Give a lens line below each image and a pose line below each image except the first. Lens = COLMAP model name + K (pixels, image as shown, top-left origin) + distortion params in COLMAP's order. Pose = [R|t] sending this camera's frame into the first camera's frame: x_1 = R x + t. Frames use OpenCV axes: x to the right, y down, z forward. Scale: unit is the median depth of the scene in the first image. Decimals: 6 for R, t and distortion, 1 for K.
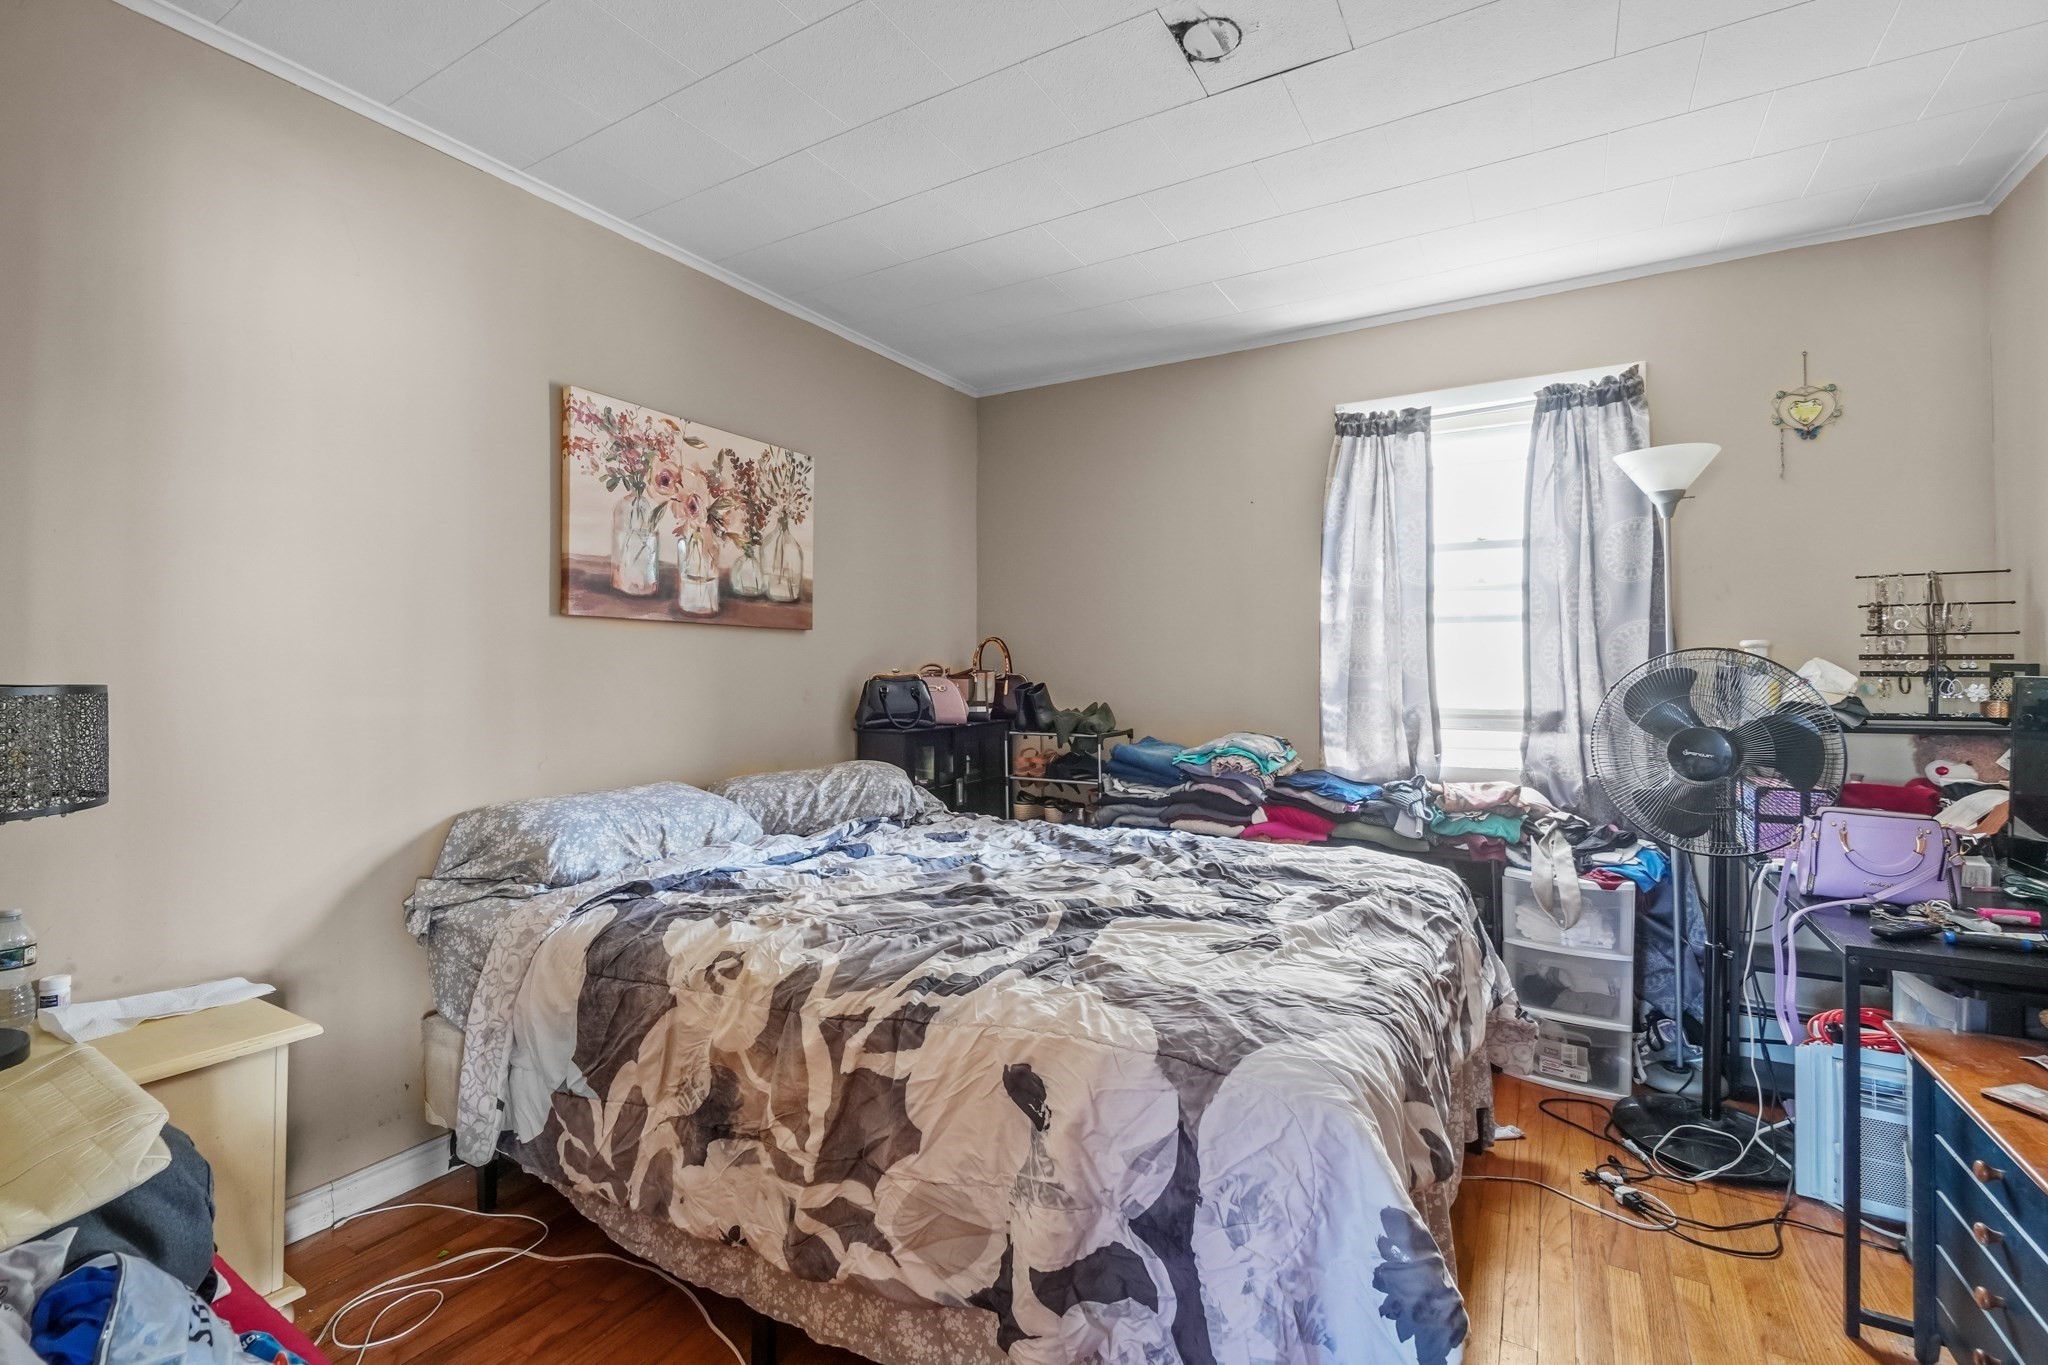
lens RADIAL K [[901.9, 0, 1019.7], [0, 901.9, 668.5], [0, 0, 1]] dist [-0.002267, -0.001637]
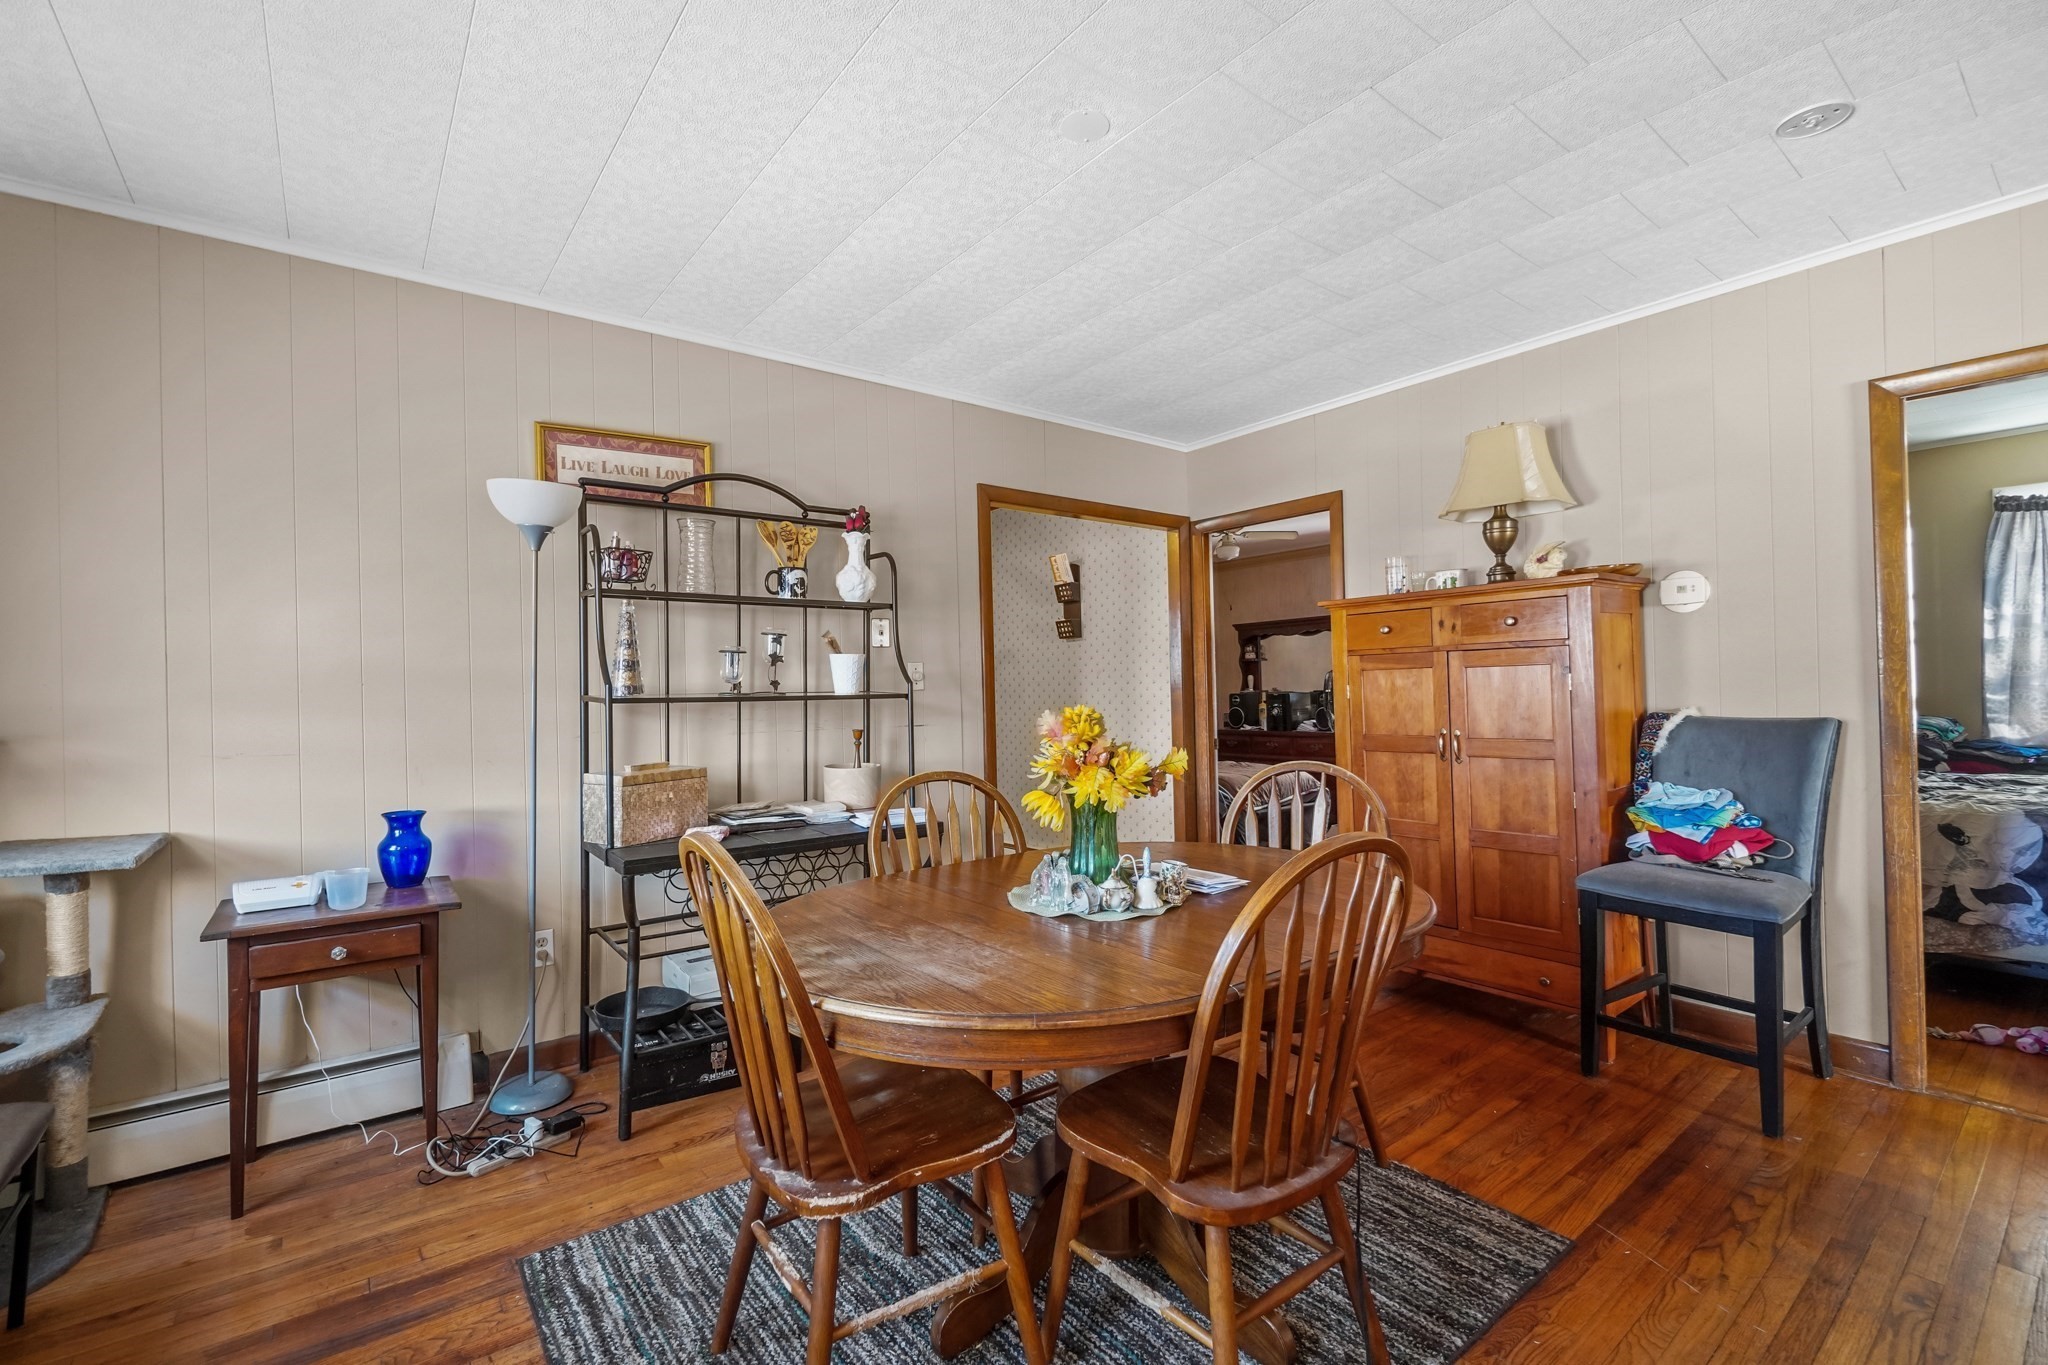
lens RADIAL K [[901.9, 0, 1024.9], [0, 901.9, 680.9], [0, 0, 1]] dist [-0.002267, -0.001637]
pose [[0.931619, -0.020290, -0.362869, -0.601456], [0.020879, 0.999779, -0.002300, -0.012300], [0.362835, -0.005433, 0.931837, -0.941863]]
